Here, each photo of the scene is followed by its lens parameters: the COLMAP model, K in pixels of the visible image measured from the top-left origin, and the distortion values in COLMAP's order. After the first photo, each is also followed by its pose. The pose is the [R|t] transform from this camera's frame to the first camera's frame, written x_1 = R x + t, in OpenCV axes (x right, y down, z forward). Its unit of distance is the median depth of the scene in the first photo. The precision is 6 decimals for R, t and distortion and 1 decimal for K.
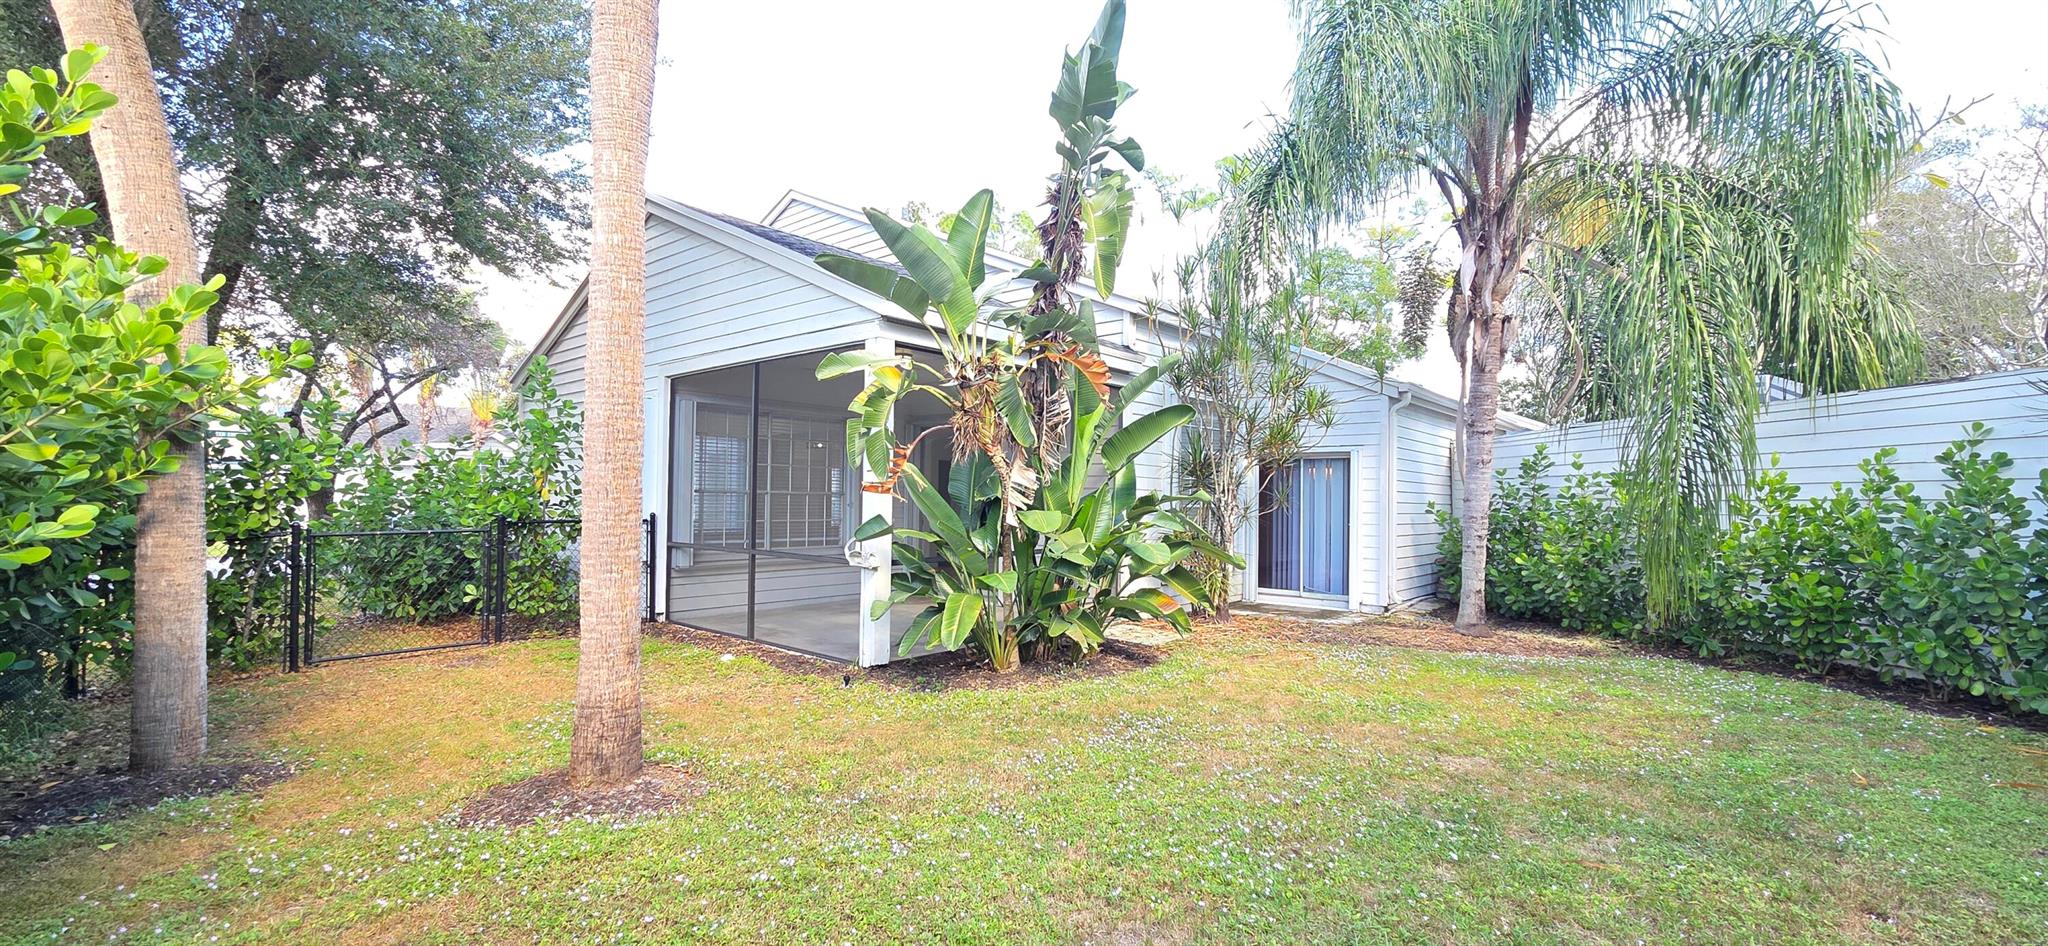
lens RADIAL K [[835.9, 0, 1022.7], [0, 835.9, 478.5], [0, 0, 1]] dist [0.000042, 0.000462]
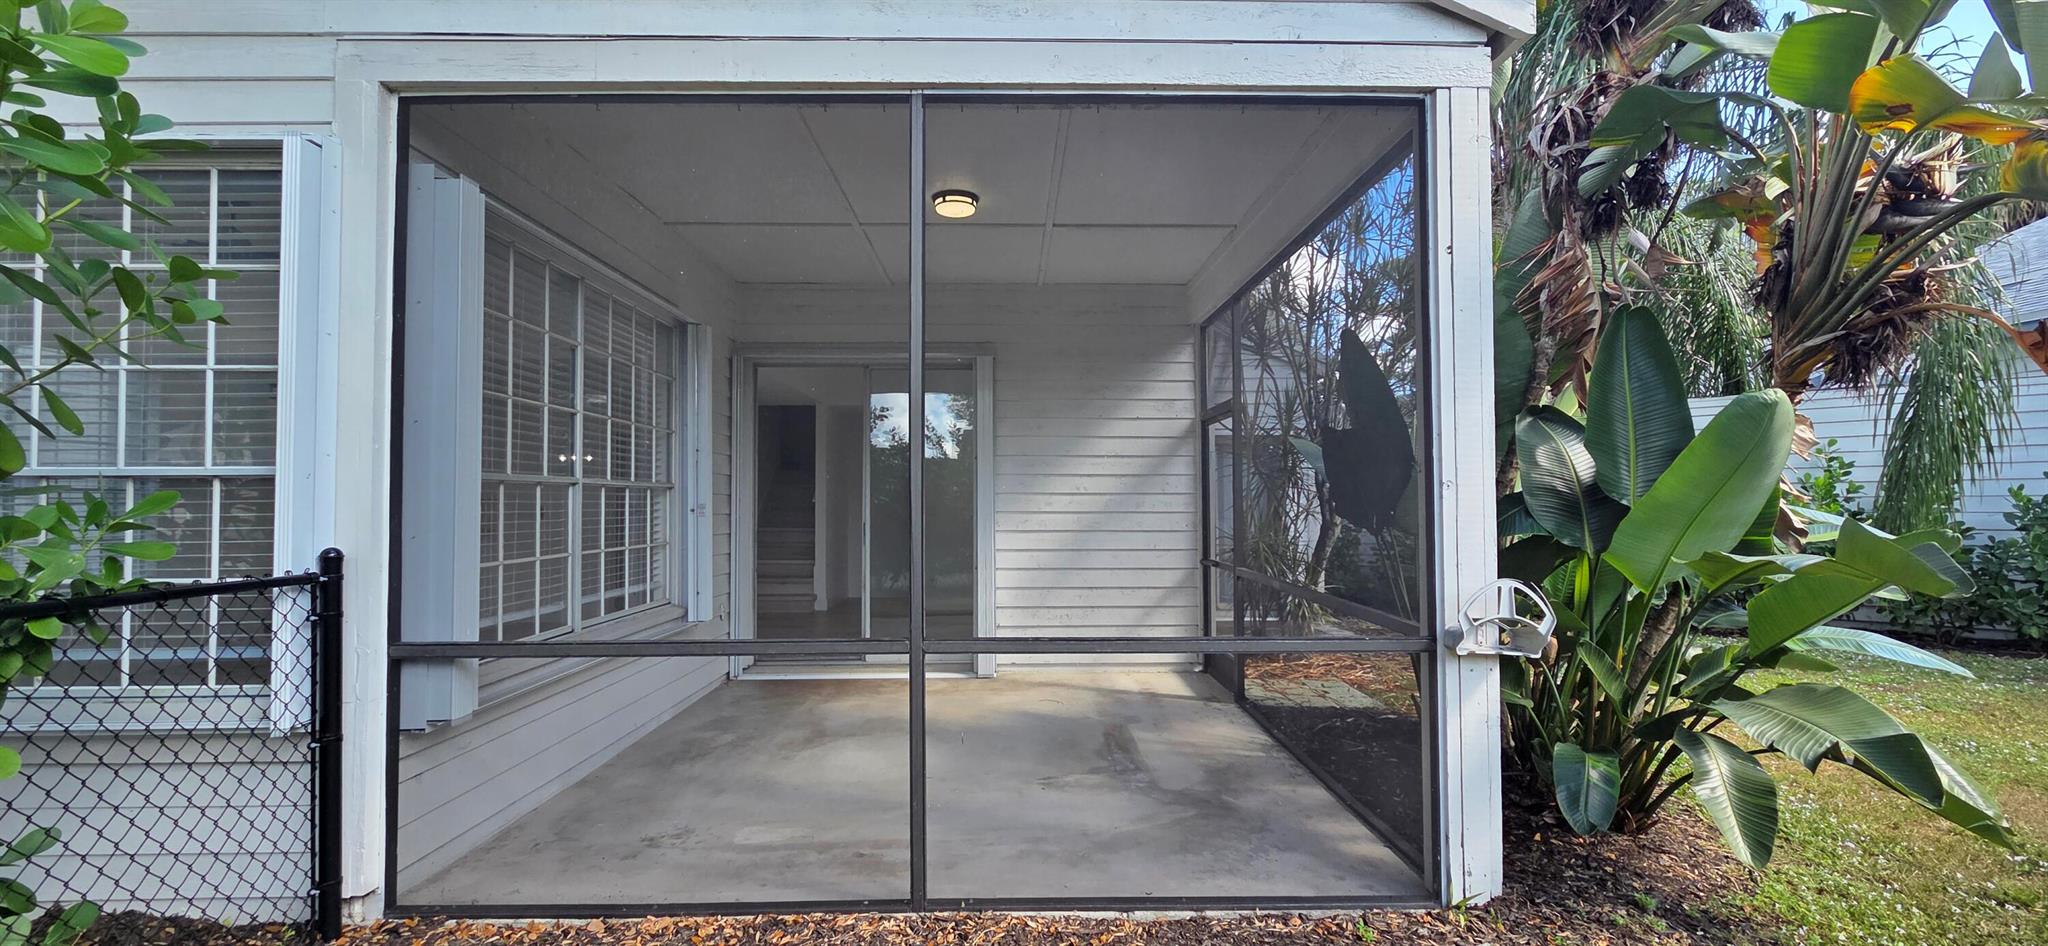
lens RADIAL K [[835.9, 0, 1022.7], [0, 835.9, 478.5], [0, 0, 1]] dist [0.000042, 0.000462]
pose [[0.741913, 0.001782, 0.670494, -0.479371], [-0.000887, 0.999998, -0.001676, 0.018358], [-0.670496, 0.000649, 0.741913, 0.660623]]
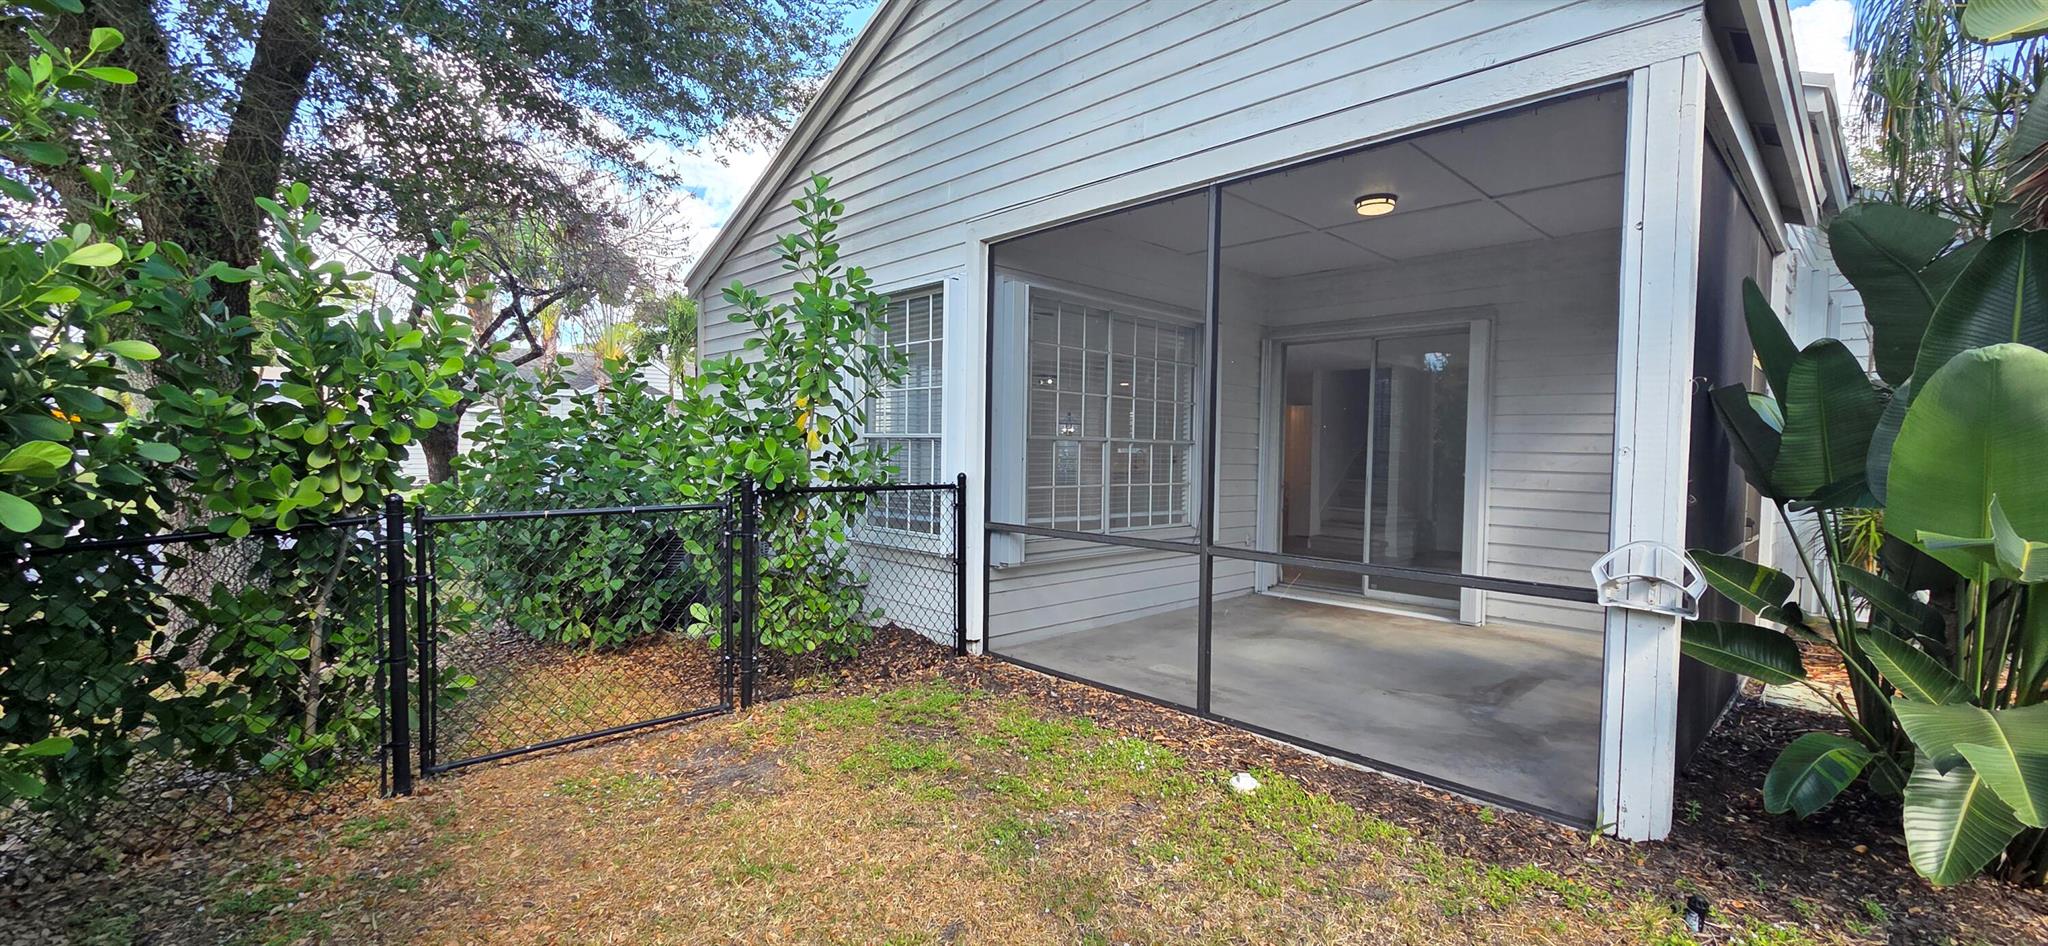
lens RADIAL K [[835.9, 0, 1022.7], [0, 835.9, 478.5], [0, 0, 1]] dist [0.000042, 0.000462]
pose [[0.995687, 0.005526, -0.092610, -0.359729], [-0.000414, 0.998479, 0.055129, 0.012715], [0.092773, -0.054853, 0.994175, 0.431508]]
